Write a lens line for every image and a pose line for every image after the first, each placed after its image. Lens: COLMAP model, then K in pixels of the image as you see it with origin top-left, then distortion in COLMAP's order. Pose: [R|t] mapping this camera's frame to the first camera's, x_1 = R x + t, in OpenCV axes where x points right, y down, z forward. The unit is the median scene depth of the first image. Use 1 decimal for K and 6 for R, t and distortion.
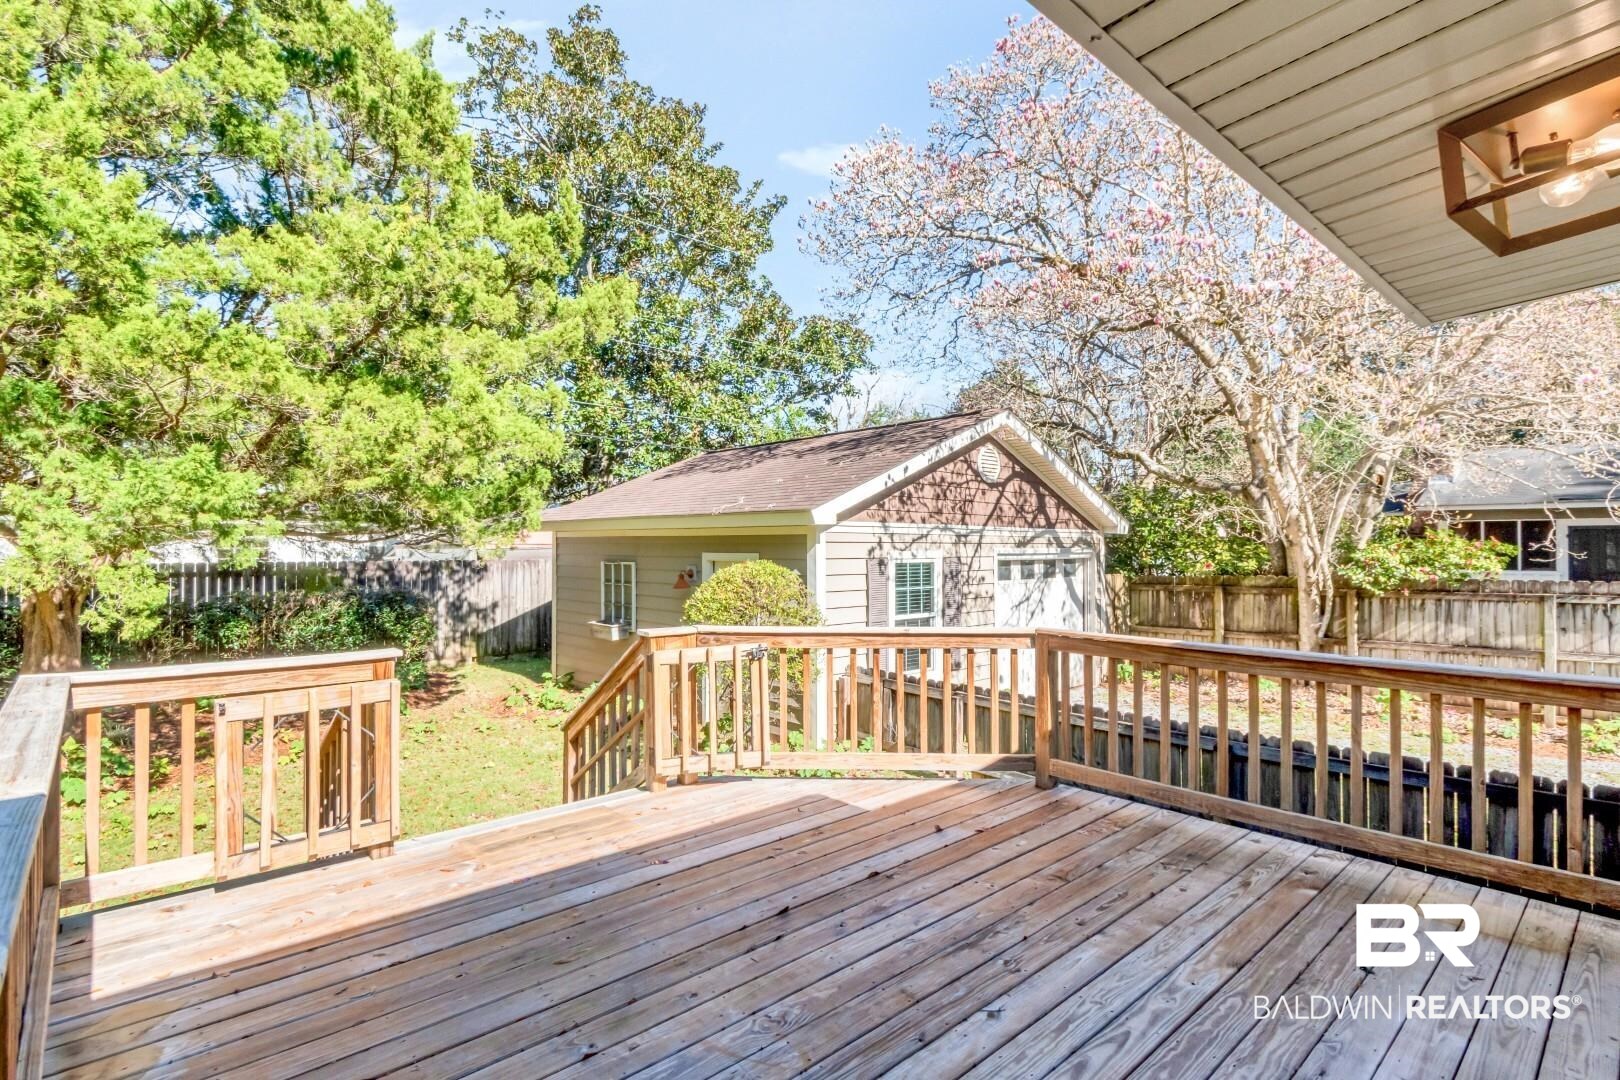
lens RADIAL K [[758.1, 0, 805.1], [0, 758.1, 536.0], [0, 0, 1]] dist [0.003124, -0.005125]
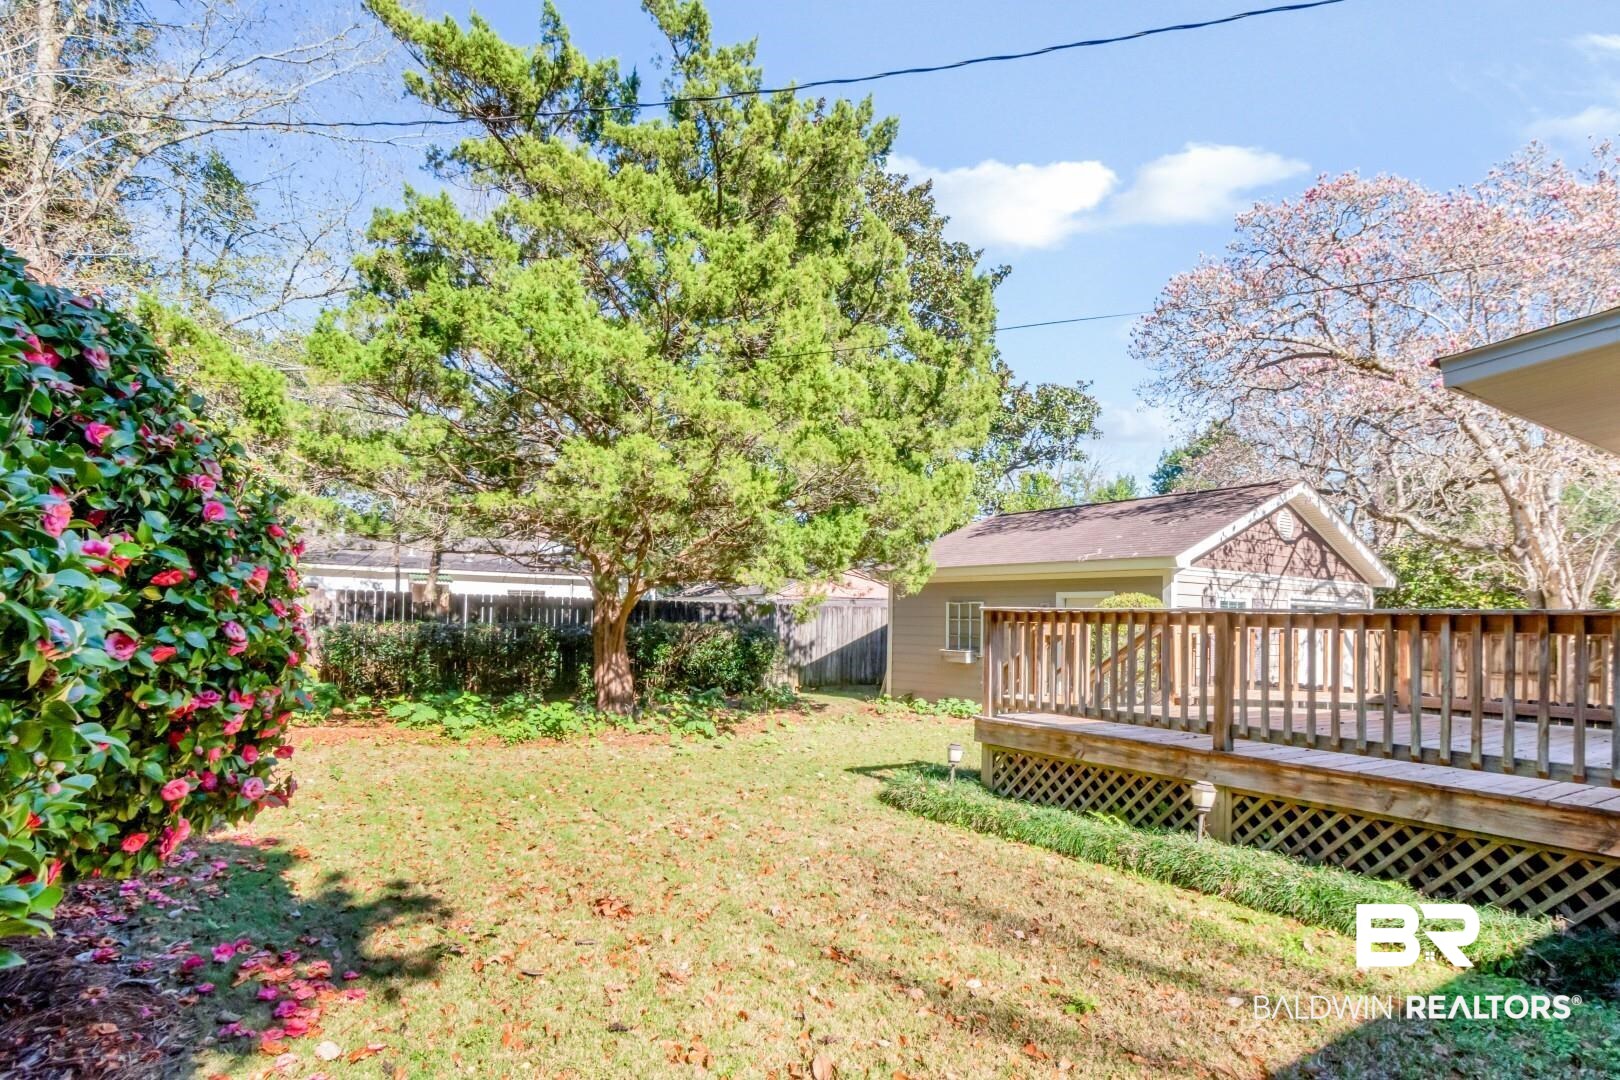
lens RADIAL K [[802.1, 0, 877.8], [0, 802.1, 603.5], [0, 0, 1]] dist [-0.000077, -0.003313]
pose [[0.992916, 0.016760, -0.117626, -0.260776], [-0.016937, 0.999856, -0.000507, 0.044290], [0.117601, 0.002496, 0.993058, -0.371211]]
